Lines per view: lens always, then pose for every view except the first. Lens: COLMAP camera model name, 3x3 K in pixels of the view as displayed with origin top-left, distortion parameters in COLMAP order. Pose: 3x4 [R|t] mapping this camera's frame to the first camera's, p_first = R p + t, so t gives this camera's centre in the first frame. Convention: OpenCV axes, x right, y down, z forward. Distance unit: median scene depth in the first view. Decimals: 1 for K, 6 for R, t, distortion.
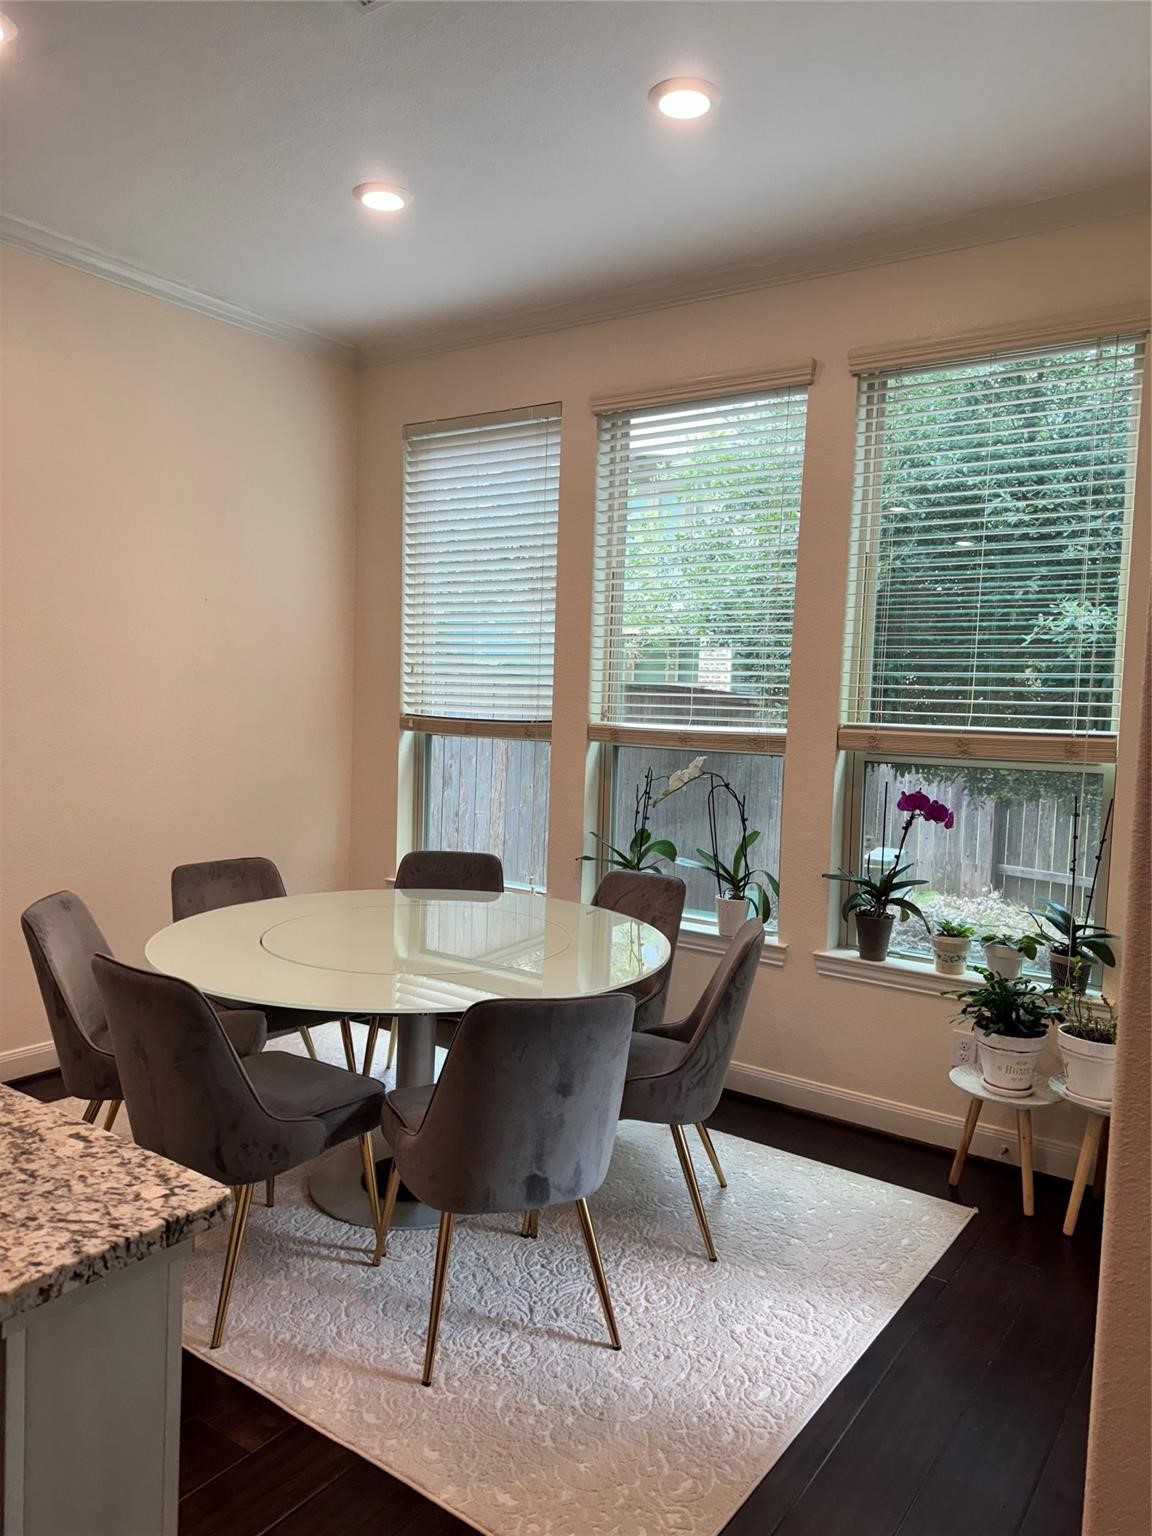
lens RADIAL K [[1085.4, 0, 579.2], [0, 1085.4, 773.1], [0, 0, 1]] dist [0.021834, -0.021745]
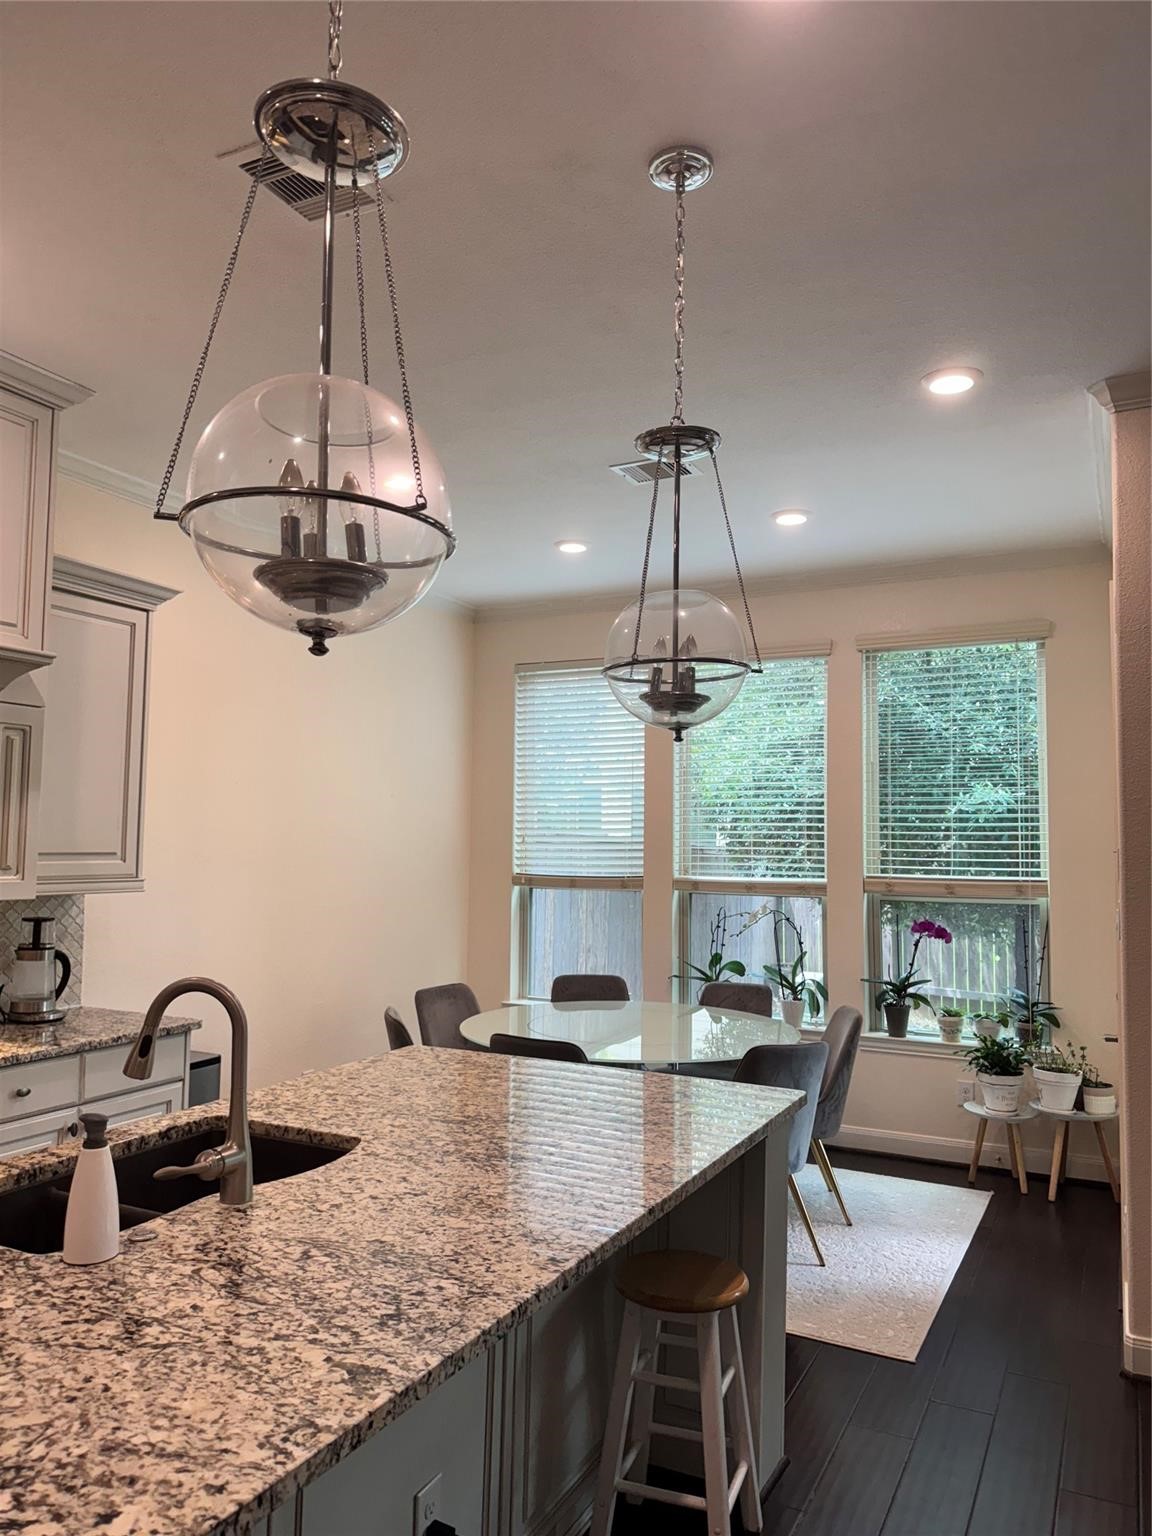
lens RADIAL K [[1085.4, 0, 583.1], [0, 1085.4, 765.8], [0, 0, 1]] dist [0.021834, -0.021745]
pose [[0.989469, -0.010722, 0.144346, -0.371034], [0.030087, 0.990707, -0.132646, -0.008790], [-0.141582, 0.135592, 0.980596, -0.446558]]
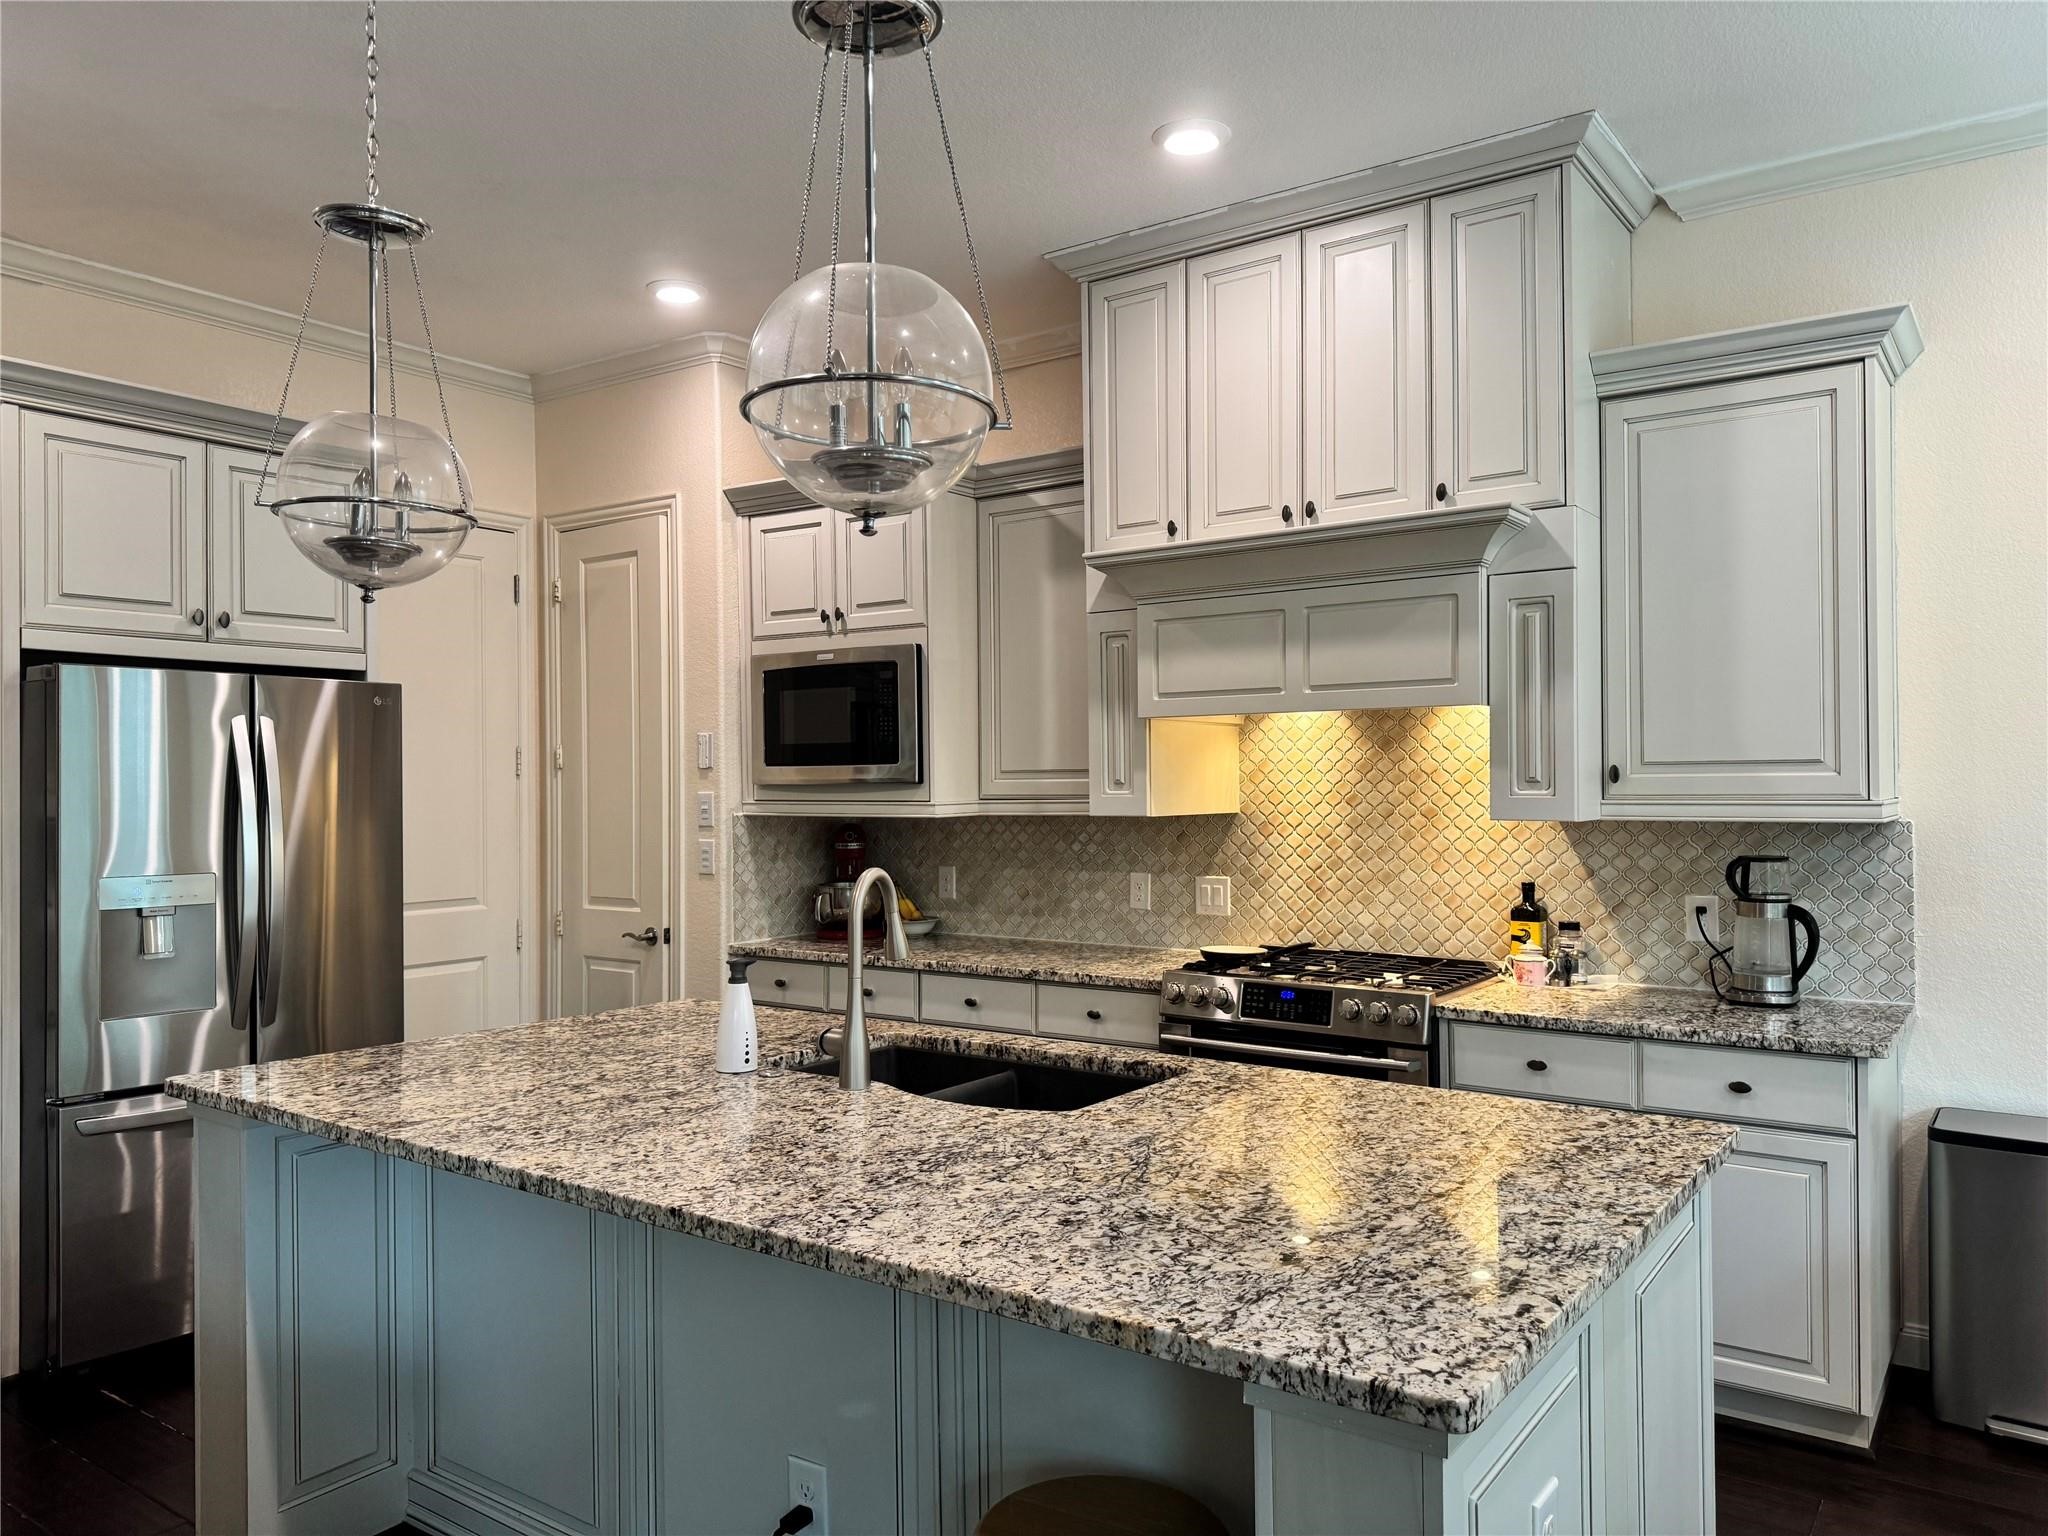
lens RADIAL K [[1447.2, 0, 1039.3], [0, 1447.2, 768.4], [0, 0, 1]] dist [0.021834, -0.021745]
pose [[0.002120, -0.039842, -0.999204, 0.250979], [-0.062368, 0.997255, -0.039896, -0.007900], [0.998051, 0.062403, -0.000371, 0.210440]]
